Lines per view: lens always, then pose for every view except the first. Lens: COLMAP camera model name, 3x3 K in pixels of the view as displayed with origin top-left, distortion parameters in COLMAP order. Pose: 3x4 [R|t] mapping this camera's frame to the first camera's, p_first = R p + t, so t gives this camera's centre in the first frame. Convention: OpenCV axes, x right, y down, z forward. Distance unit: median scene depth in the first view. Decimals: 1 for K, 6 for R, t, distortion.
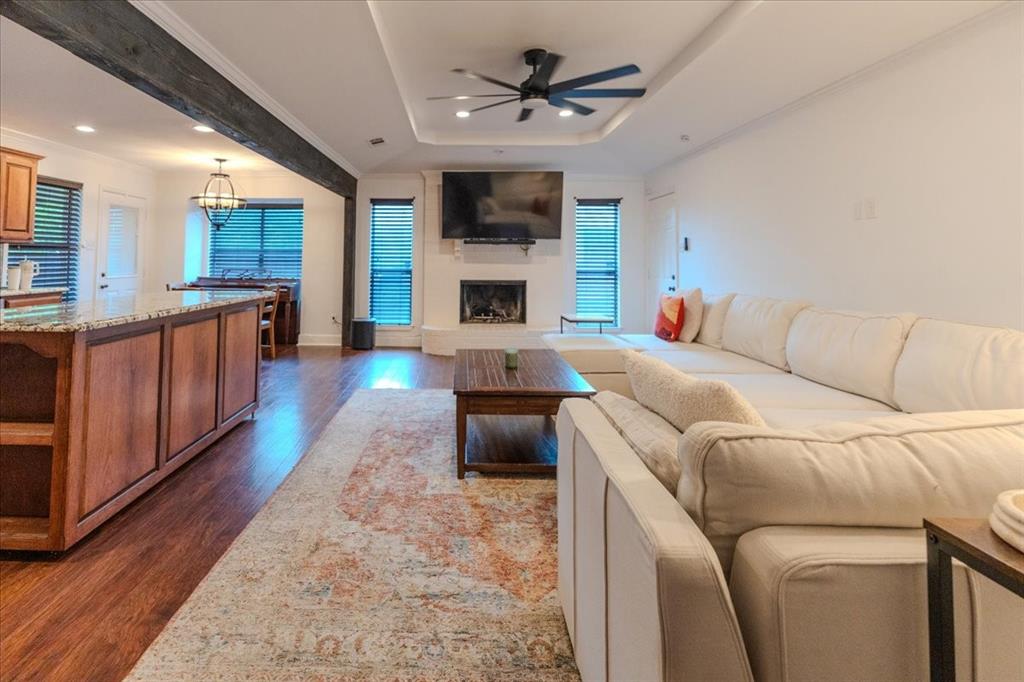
lens RADIAL K [[477.1, 0, 447.2], [0, 477.1, 239.2], [0, 0, 1]] dist [-0.001293, -0.000066]
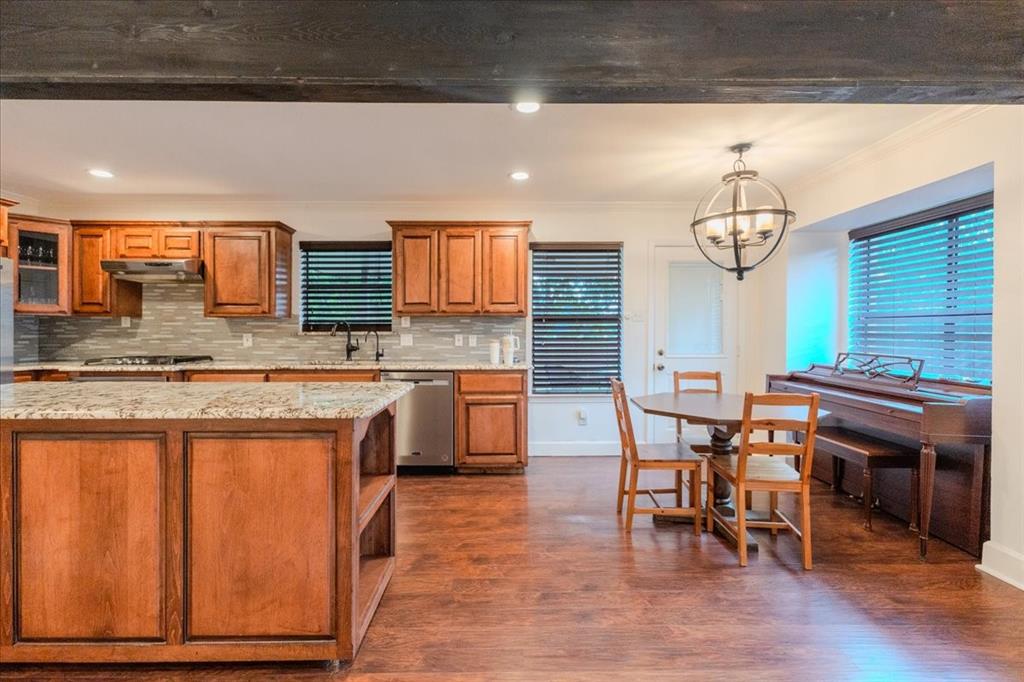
lens RADIAL K [[458.4, 0, 513.6], [0, 458.4, 333.5], [0, 0, 1]] dist [0.001782, 0.000246]
pose [[0.038900, 0.001990, -0.999241, 0.036620], [0.041401, 0.999136, 0.003602, 0.038189], [0.998385, -0.041509, 0.038784, 0.910290]]
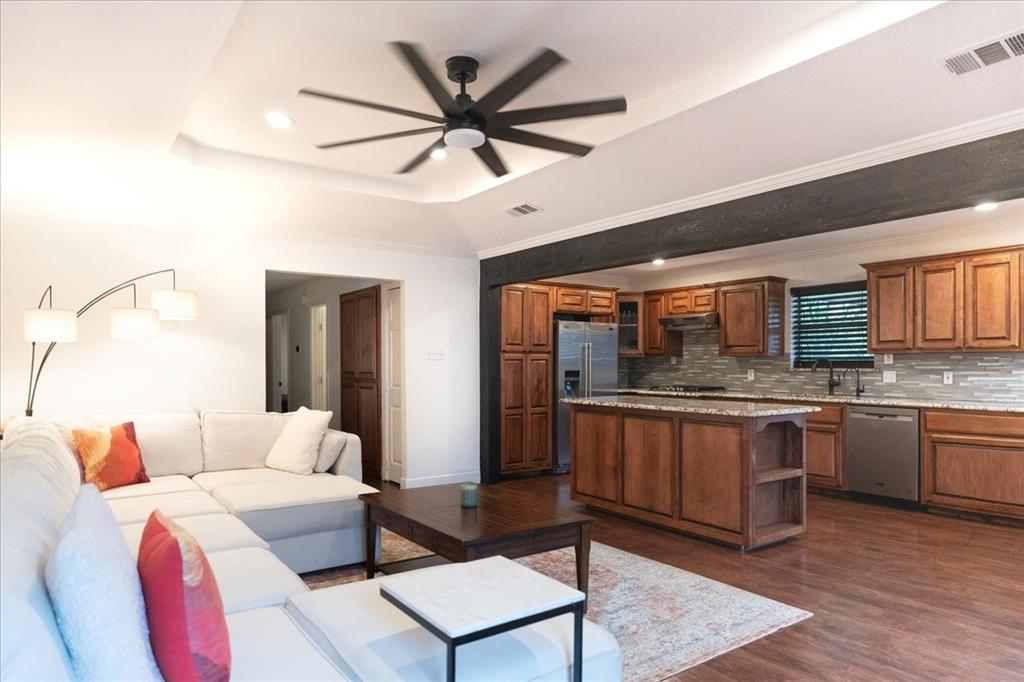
lens RADIAL K [[645.8, 0, 513.8], [0, 645.8, 363.0], [0, 0, 1]] dist [0.002418, 0.001574]
pose [[-0.804599, -0.001033, -0.593817, 0.488929], [0.024481, 0.999091, -0.034910, 0.044697], [0.593313, -0.042626, -0.803842, 1.333078]]
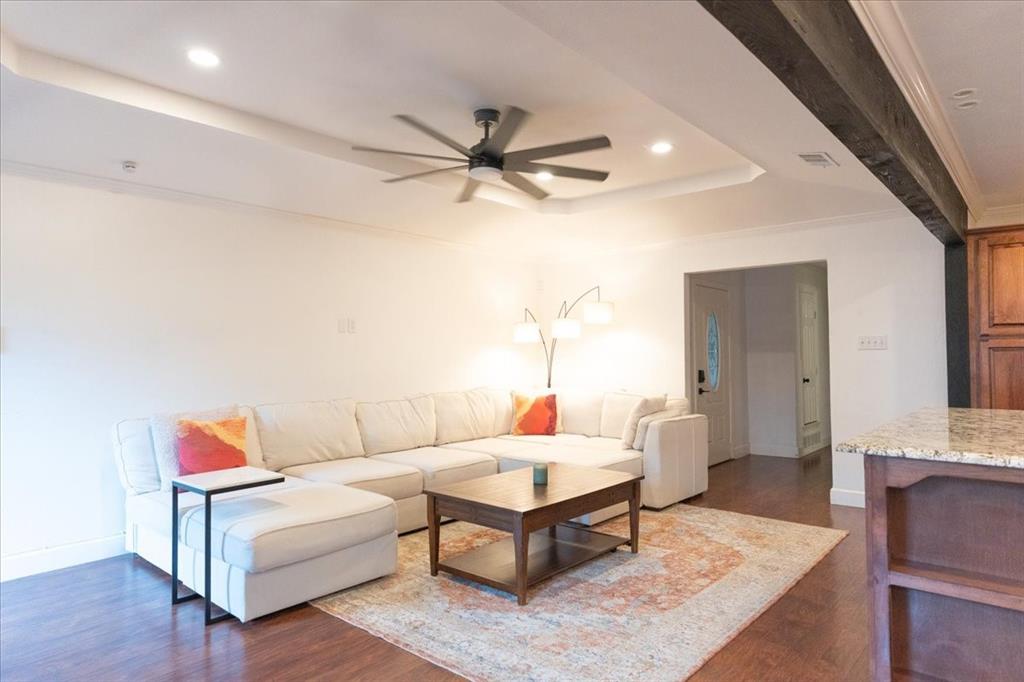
lens RADIAL K [[613.9, 0, 512.0], [0, 613.9, 341.0], [0, 0, 1]] dist [-0.005319, -0.001289]
pose [[-0.769691, 0.016796, 0.638196, -0.401114], [-0.021793, 0.998380, -0.052558, 0.039972], [-0.638045, -0.054361, -0.768078, 1.342351]]
